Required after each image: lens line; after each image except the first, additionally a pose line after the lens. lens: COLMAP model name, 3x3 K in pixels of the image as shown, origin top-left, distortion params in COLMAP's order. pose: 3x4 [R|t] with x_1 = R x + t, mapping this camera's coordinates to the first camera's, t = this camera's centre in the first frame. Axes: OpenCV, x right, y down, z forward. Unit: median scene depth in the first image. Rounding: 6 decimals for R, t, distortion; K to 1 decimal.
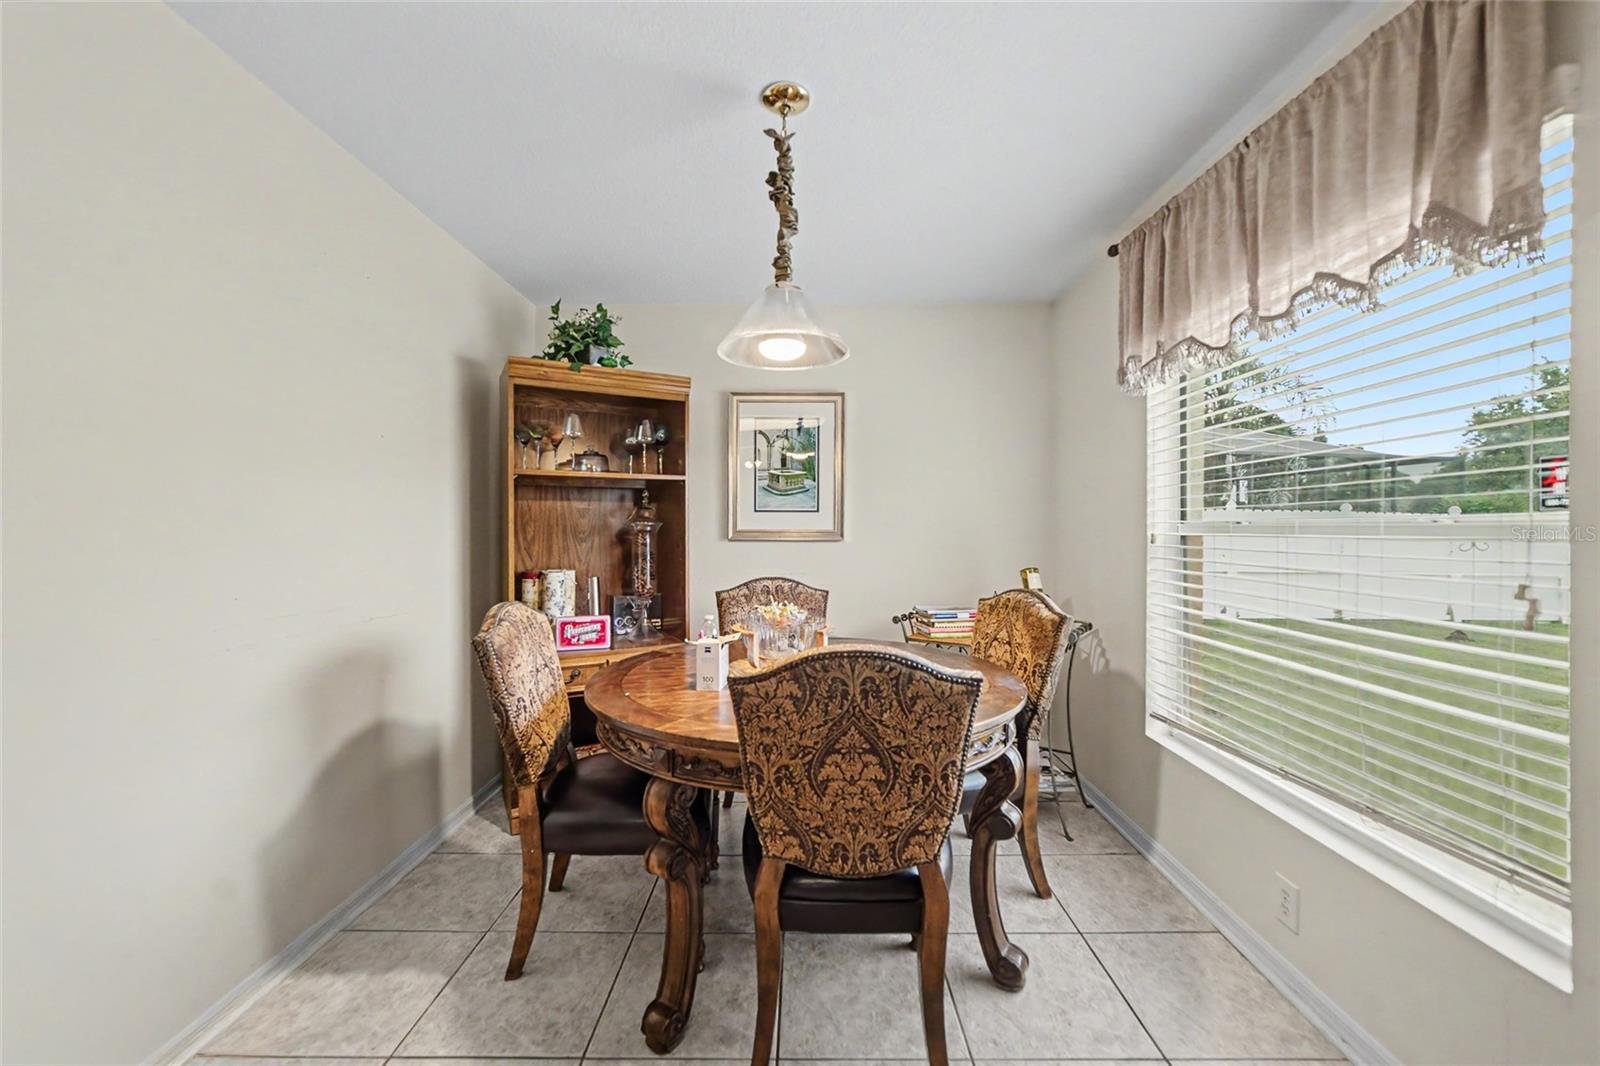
lens RADIAL K [[614.7, 0, 811.6], [0, 614.7, 516.7], [0, 0, 1]] dist [-0.008732, 0.000159]
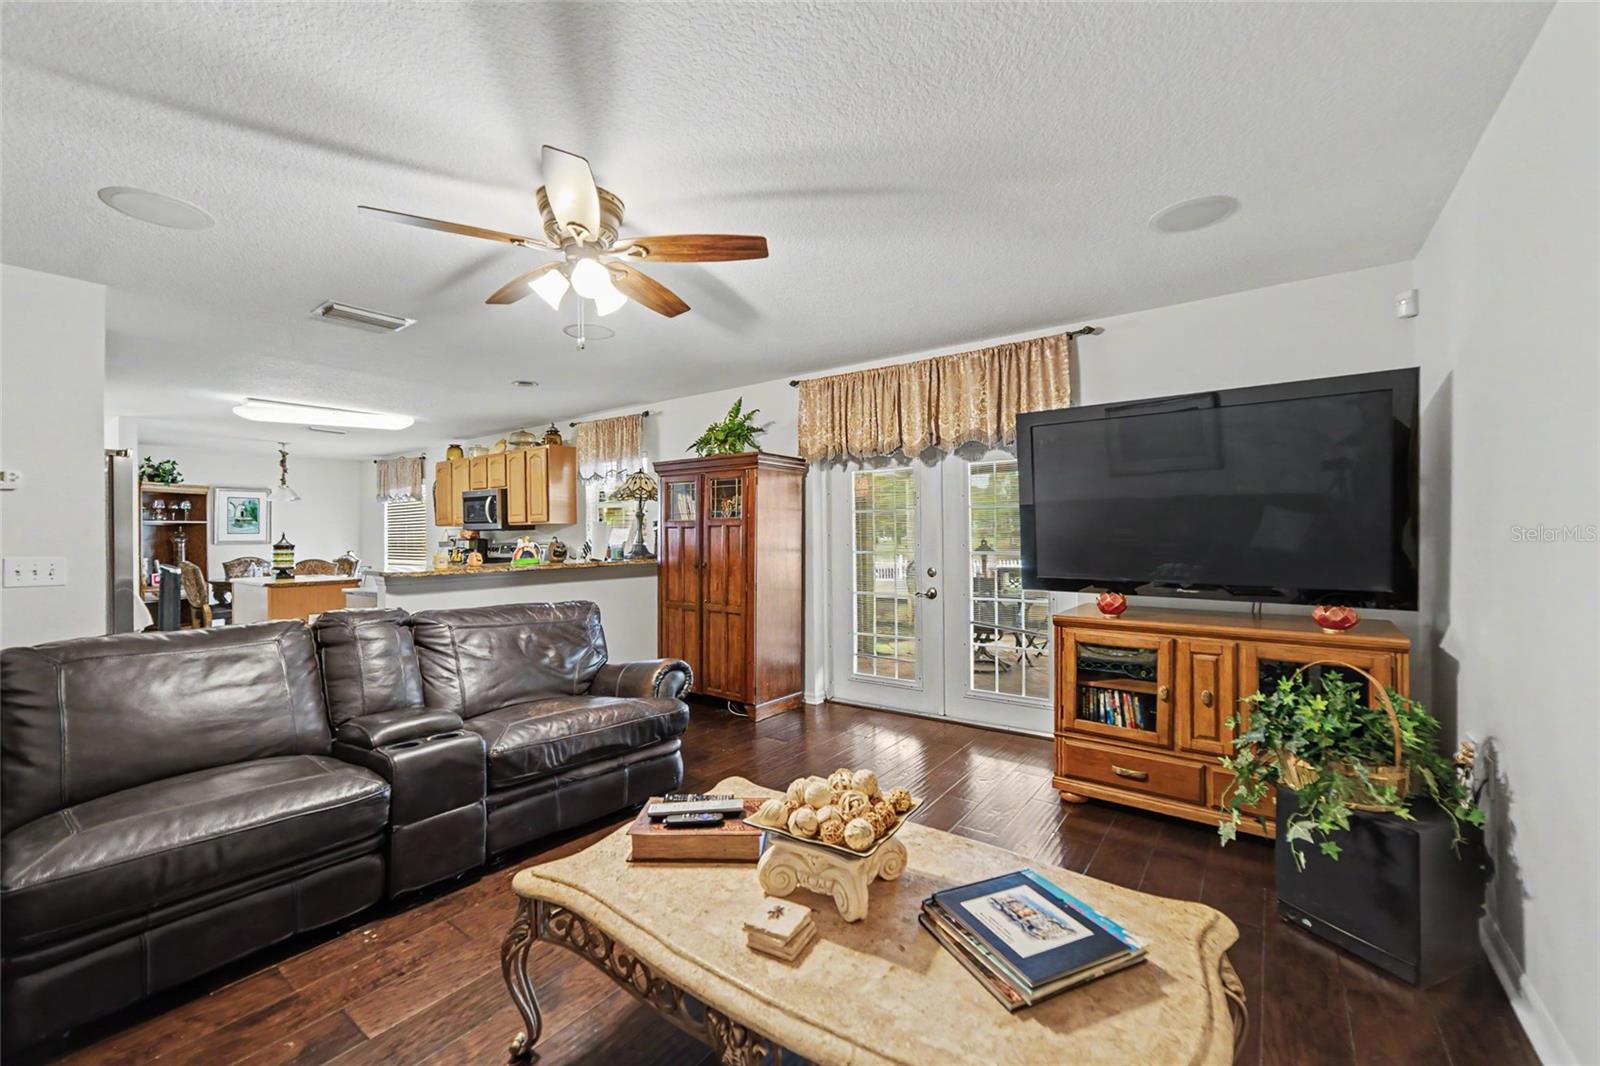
lens RADIAL K [[634.9, 0, 790.1], [0, 634.9, 539.2], [0, 0, 1]] dist [-0.002774, -0.000061]
pose [[0.599722, -0.018984, 0.799983, -0.937854], [-0.000991, 0.999700, 0.024467, -0.061190], [-0.800208, -0.015466, 0.599524, -2.889324]]
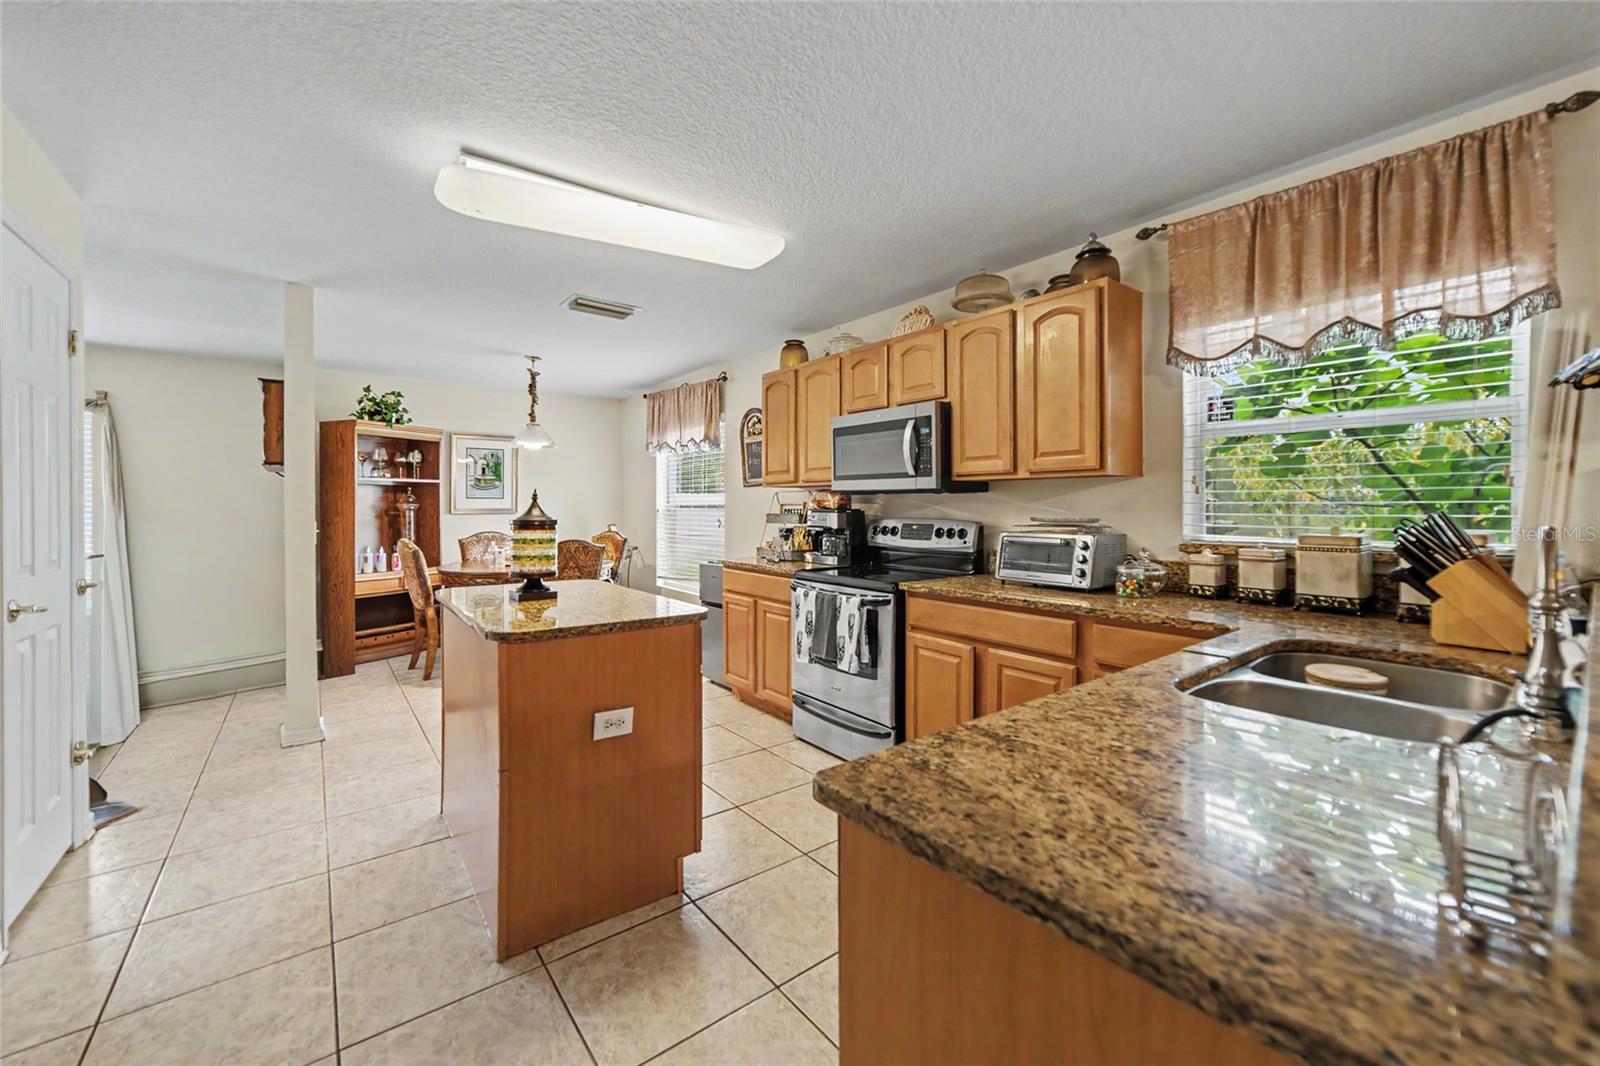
lens RADIAL K [[632.3, 0, 807.8], [0, 632.3, 513.8], [0, 0, 1]] dist [-0.038678, 0.000068]
pose [[0.783256, -0.014494, 0.621531, -0.532861], [-0.005838, 0.999513, 0.030666, -0.029102], [-0.621672, -0.027648, 0.782789, -1.297411]]
